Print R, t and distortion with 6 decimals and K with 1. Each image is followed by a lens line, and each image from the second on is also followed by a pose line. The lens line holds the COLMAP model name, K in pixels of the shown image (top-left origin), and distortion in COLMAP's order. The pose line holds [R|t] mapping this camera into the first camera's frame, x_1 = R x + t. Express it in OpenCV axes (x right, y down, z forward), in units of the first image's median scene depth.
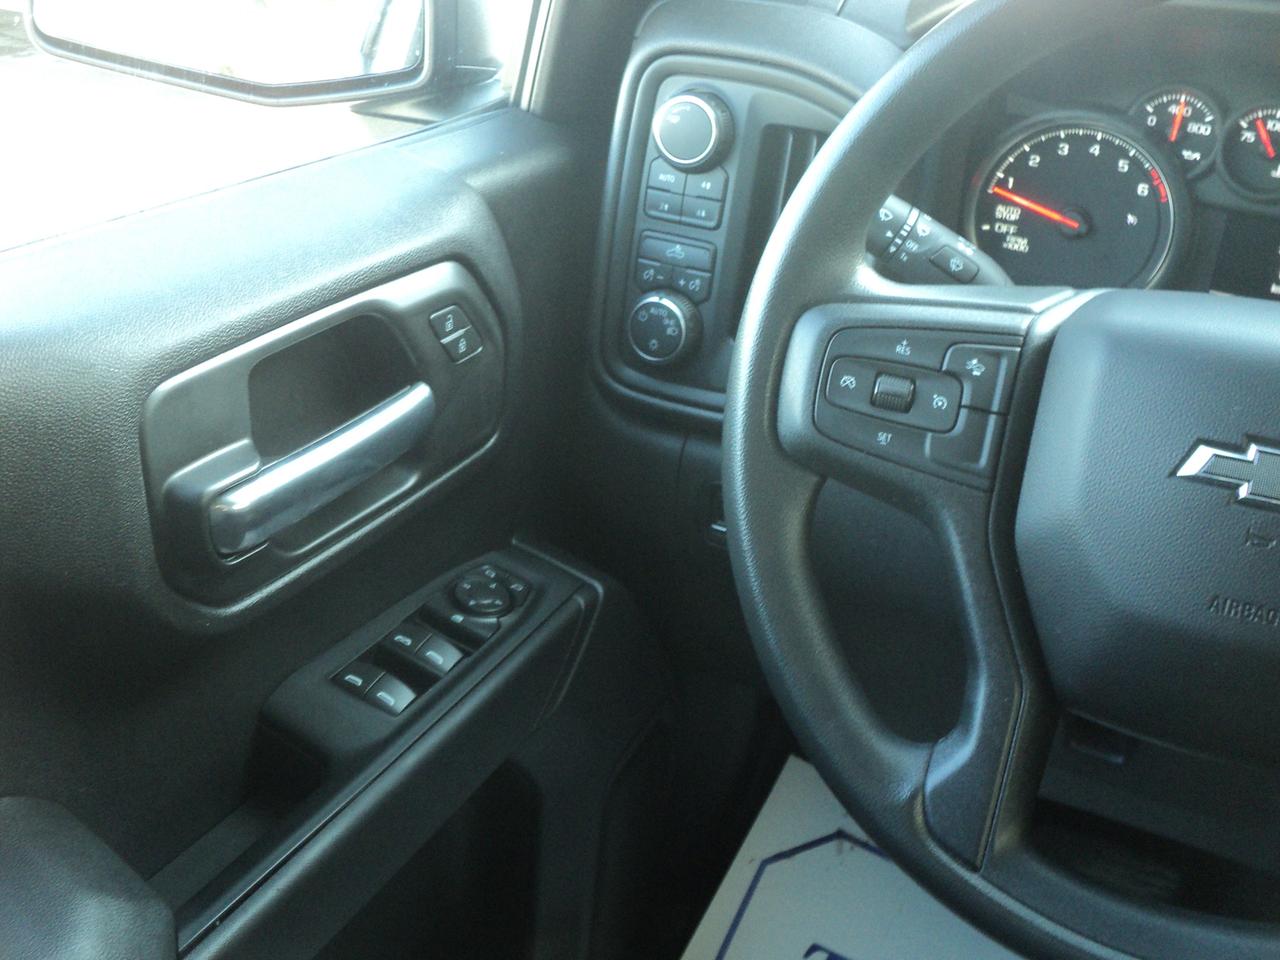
lens RADIAL K [[1323.6, 0, 615.2], [0, 1323.6, 488.9], [0, 0, 1]] dist [-0.196589, 0.195305]
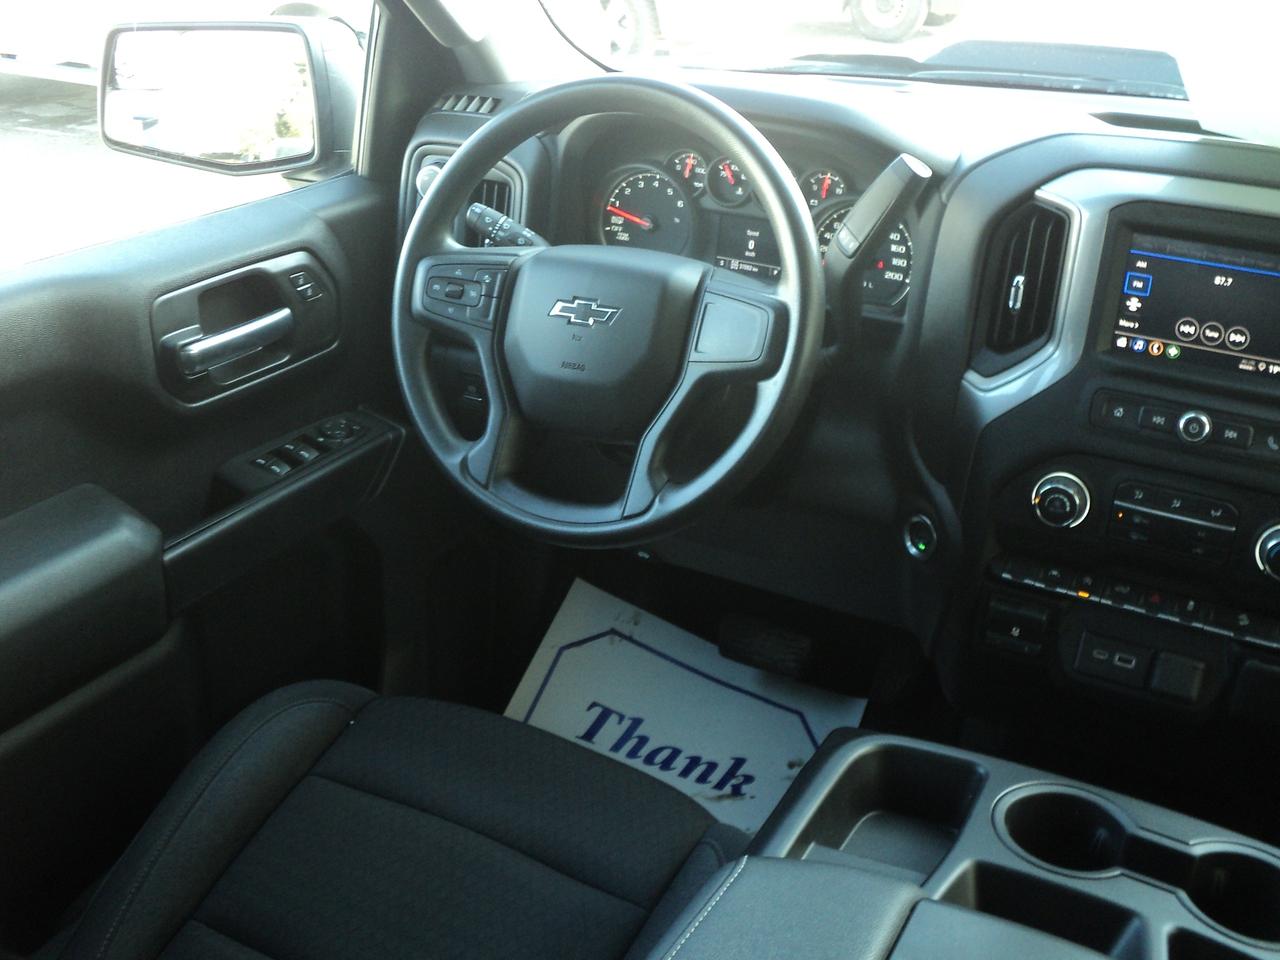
lens RADIAL K [[1323.6, 0, 615.2], [0, 1323.6, 488.9], [0, 0, 1]] dist [-0.196589, 0.195305]
pose [[0.998977, -0.013999, -0.042991, 0.414660], [0.012527, 0.999332, -0.034320, 0.256390], [0.043443, 0.033746, 0.998486, -0.938806]]
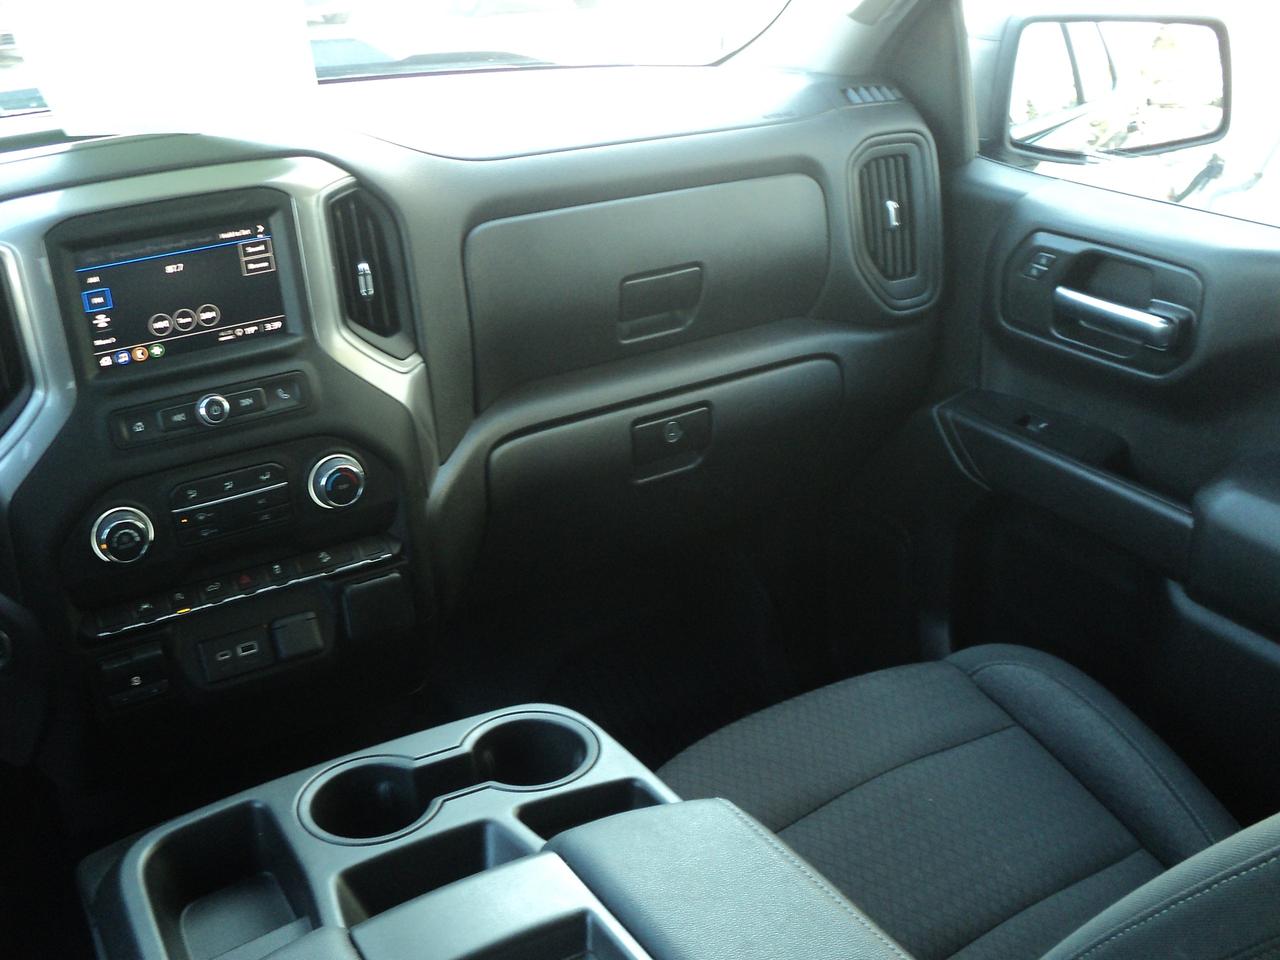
lens RADIAL K [[1323.6, 0, 615.2], [0, 1323.6, 488.9], [0, 0, 1]] dist [-0.196589, 0.195305]
pose [[0.543022, -0.421553, 0.726237, 0.128913], [0.441418, 0.879025, 0.180184, 0.157651], [-0.714338, 0.222730, 0.663410, -0.763096]]
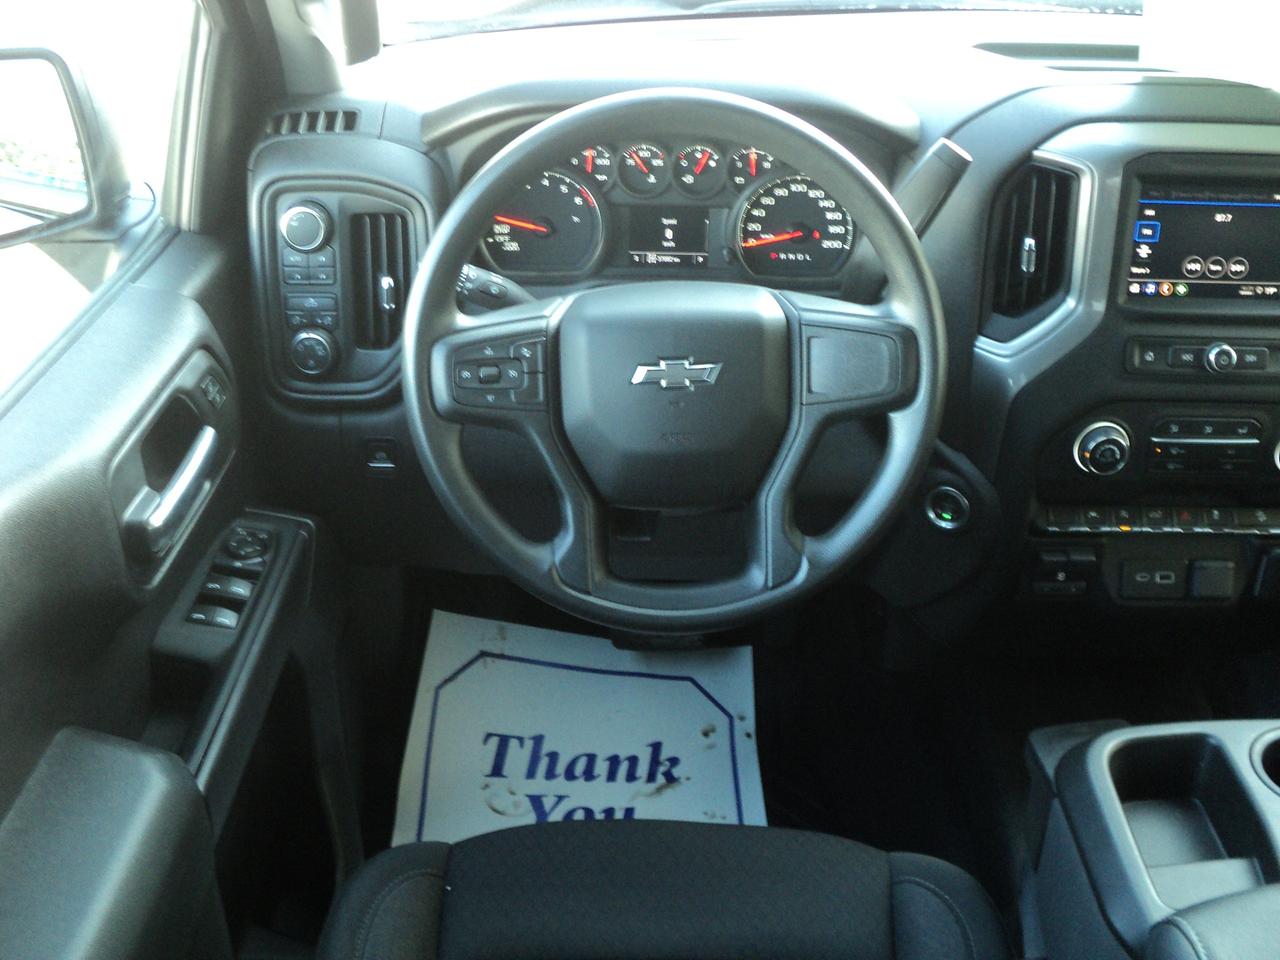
lens RADIAL K [[1323.6, 0, 615.2], [0, 1323.6, 488.9], [0, 0, 1]] dist [-0.196589, 0.195305]
pose [[0.900362, -0.265361, 0.344863, -0.240011], [0.239632, 0.963901, 0.116064, -0.063739], [-0.363213, -0.021859, 0.931450, -0.636515]]
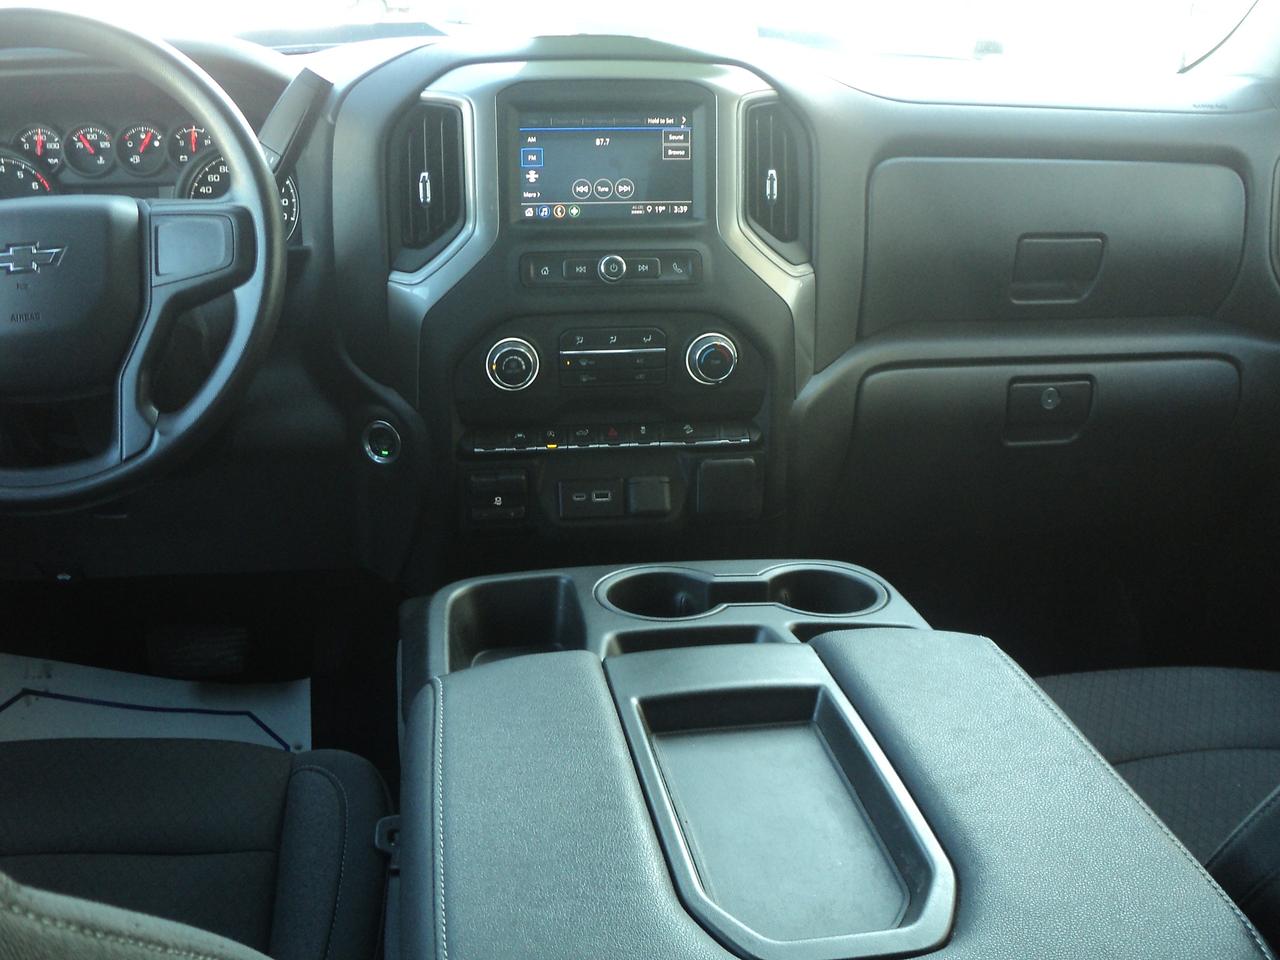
lens RADIAL K [[1323.6, 0, 615.2], [0, 1323.6, 488.9], [0, 0, 1]] dist [-0.196589, 0.195305]
pose [[0.819731, -0.244460, 0.517958, 0.061826], [0.293245, 0.955950, -0.012918, 0.441345], [-0.491984, 0.162478, 0.855309, -0.860987]]
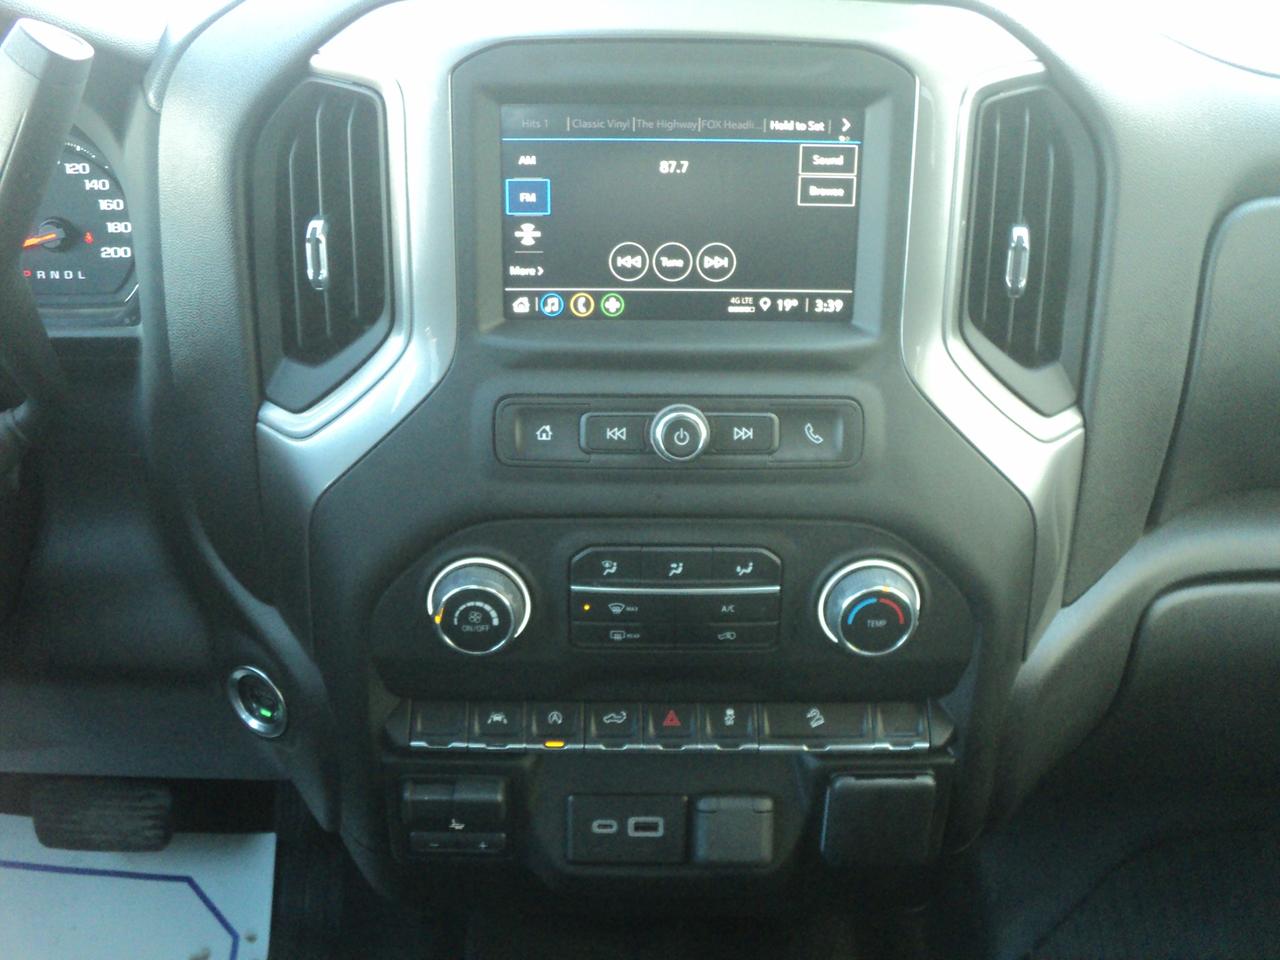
lens RADIAL K [[1323.6, 0, 615.2], [0, 1323.6, 488.9], [0, 0, 1]] dist [-0.196589, 0.195305]
pose [[0.888774, -0.257488, 0.379185, 0.650875], [0.245103, 0.966064, 0.081514, 0.097068], [-0.387306, 0.020492, 0.921723, -0.203188]]
